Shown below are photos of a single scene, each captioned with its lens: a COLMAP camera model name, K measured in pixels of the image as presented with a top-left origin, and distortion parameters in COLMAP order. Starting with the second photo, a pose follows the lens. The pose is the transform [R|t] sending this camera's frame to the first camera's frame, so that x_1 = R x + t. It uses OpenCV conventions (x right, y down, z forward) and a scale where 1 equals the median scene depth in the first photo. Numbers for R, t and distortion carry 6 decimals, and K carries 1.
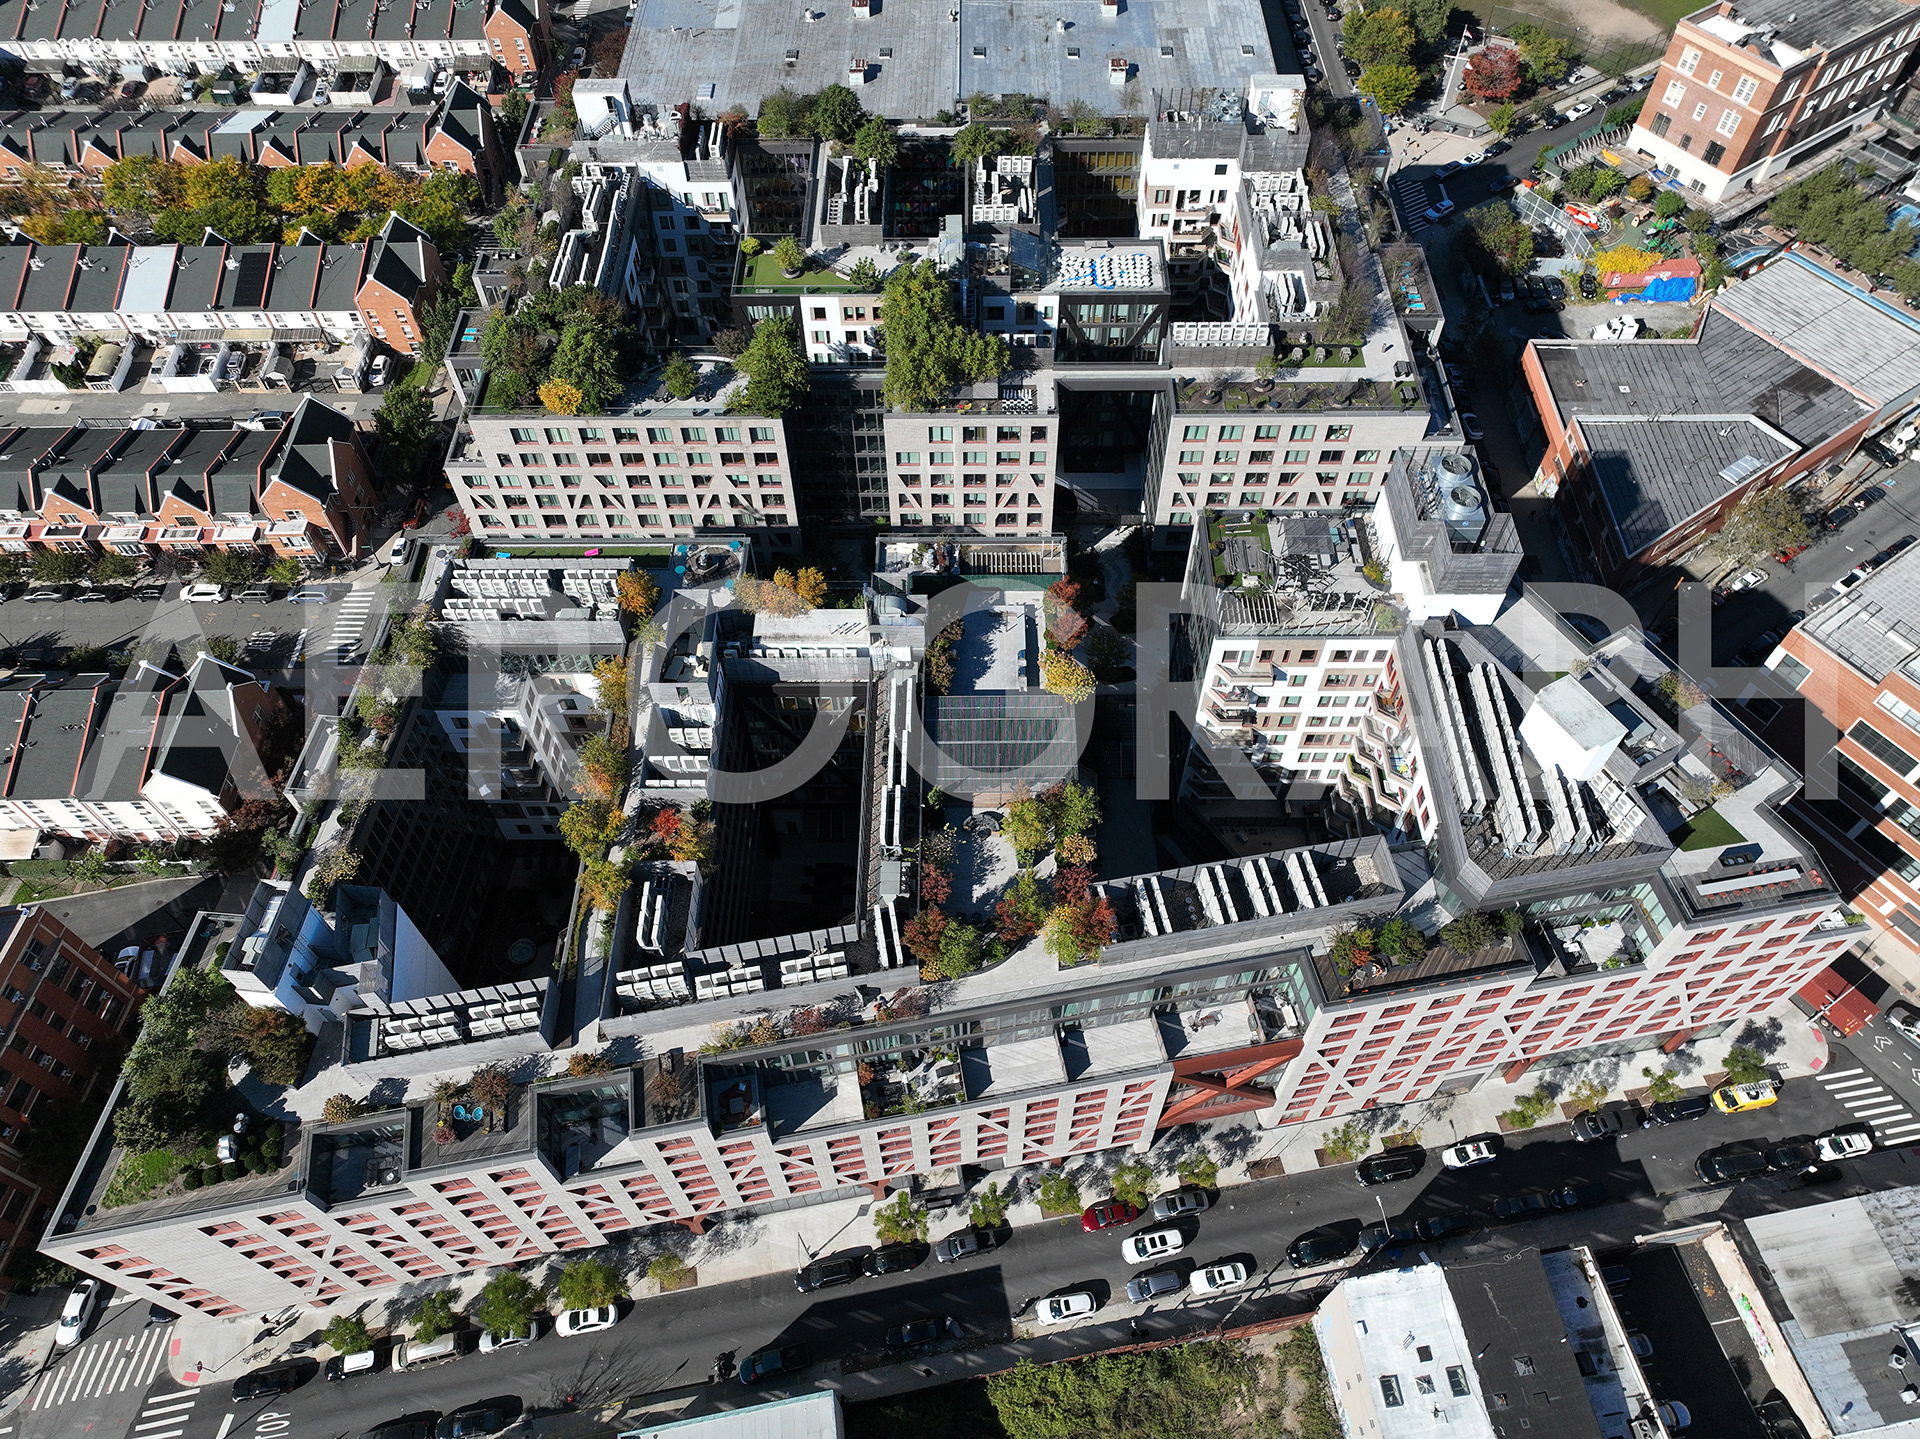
lens RADIAL K [[1379.5, 0, 960.0], [0, 1379.5, 719.5], [0, 0, 1]] dist [-0.007349, 0.029951]
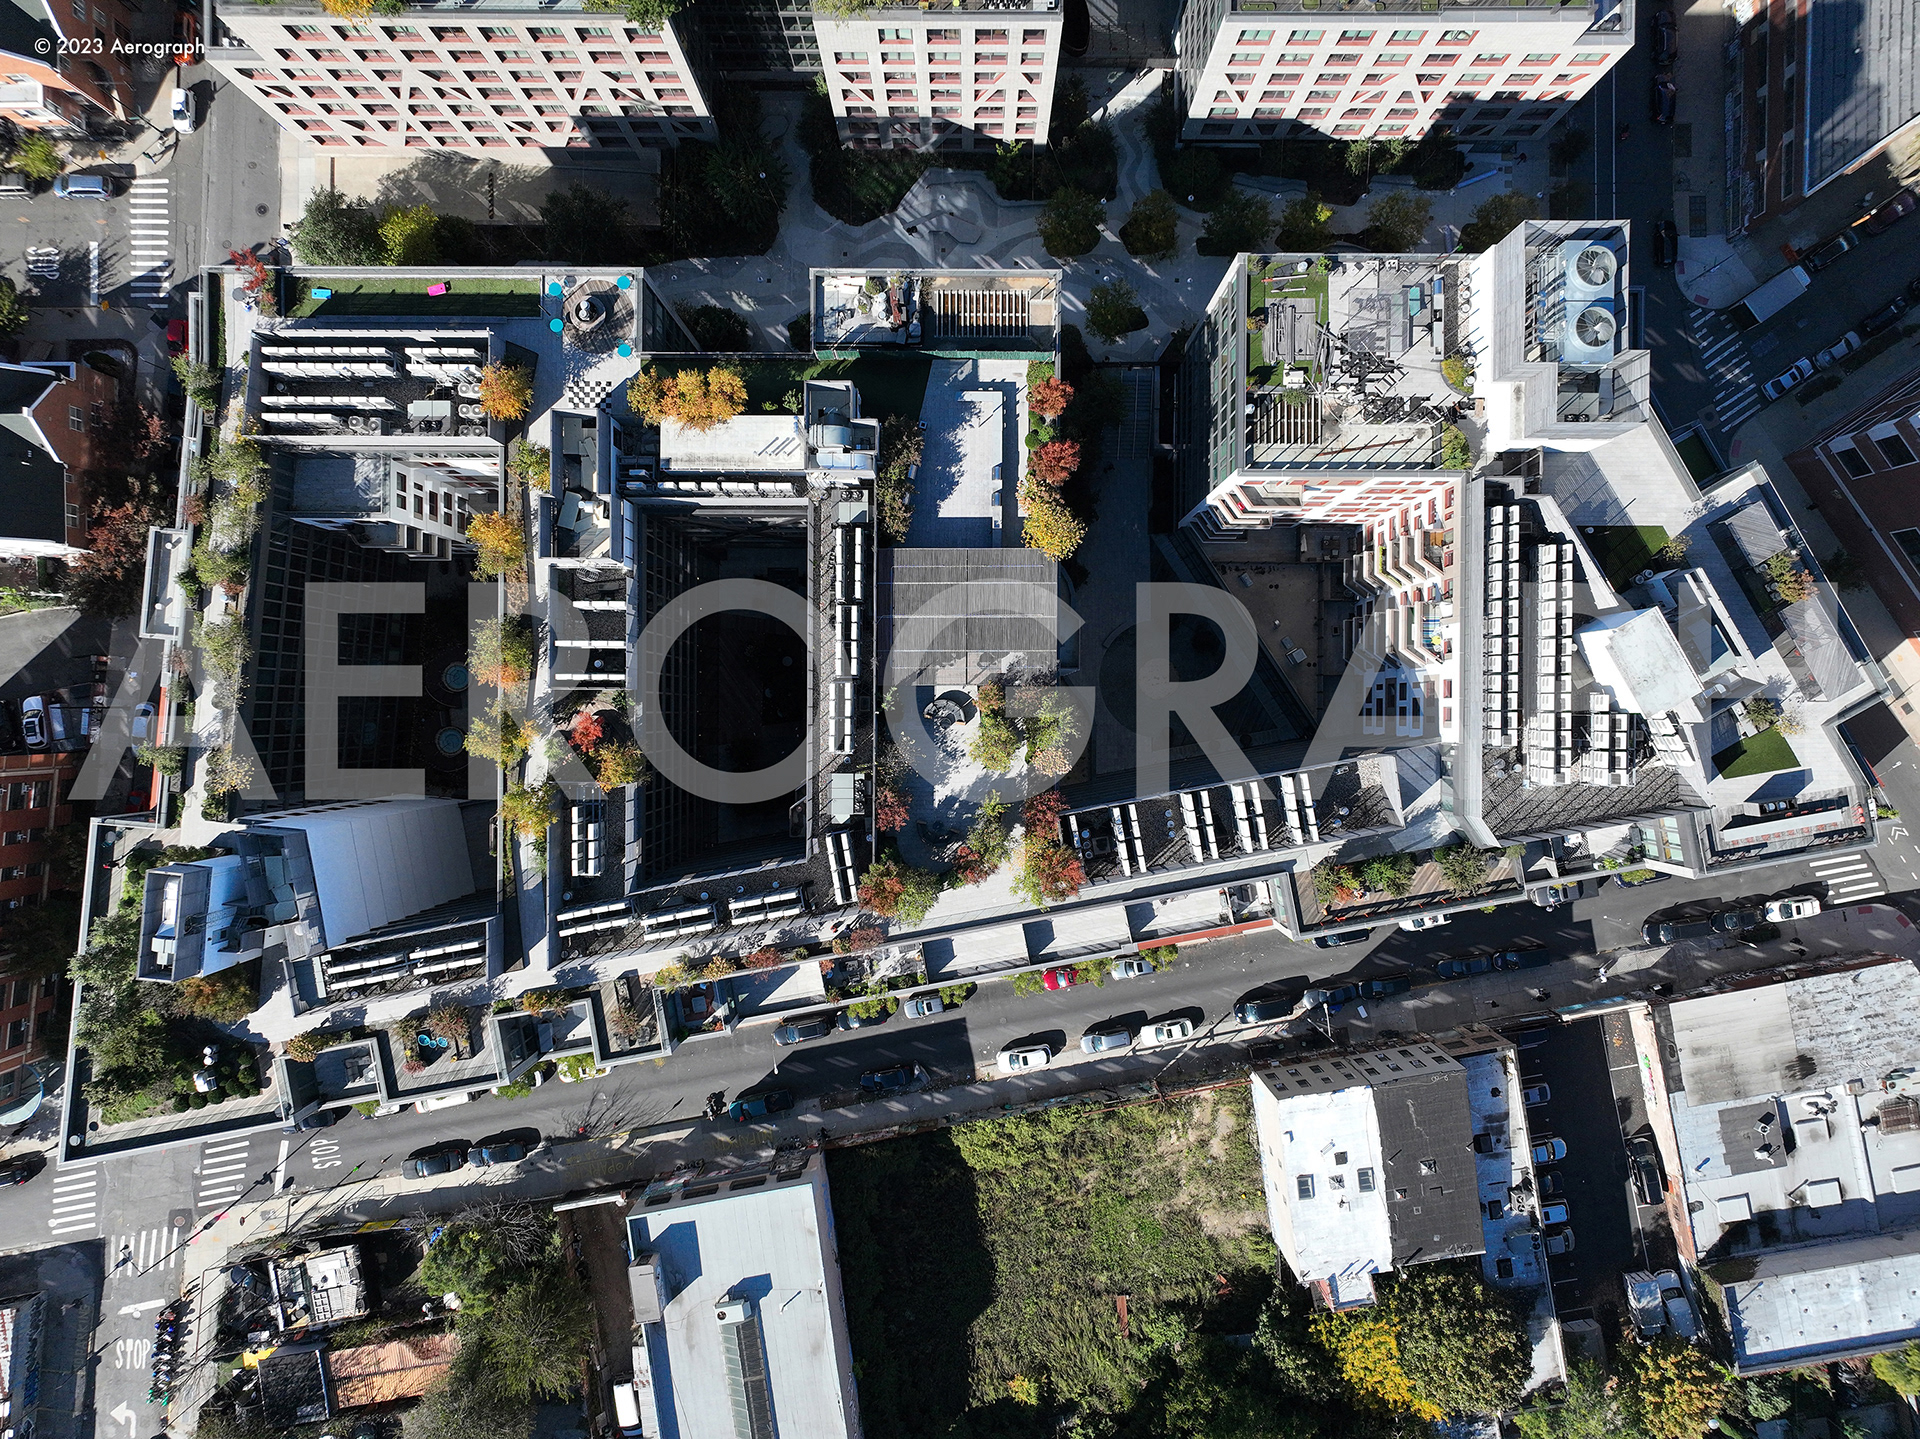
lens RADIAL K [[1379.5, 0, 960.0], [0, 1379.5, 719.5], [0, 0, 1]] dist [-0.007349, 0.029951]
pose [[0.999995, 0.001620, 0.002728, 0.022837], [-0.002919, 0.806593, 0.591100, -0.436847], [-0.001243, -0.591105, 0.806594, 0.282070]]
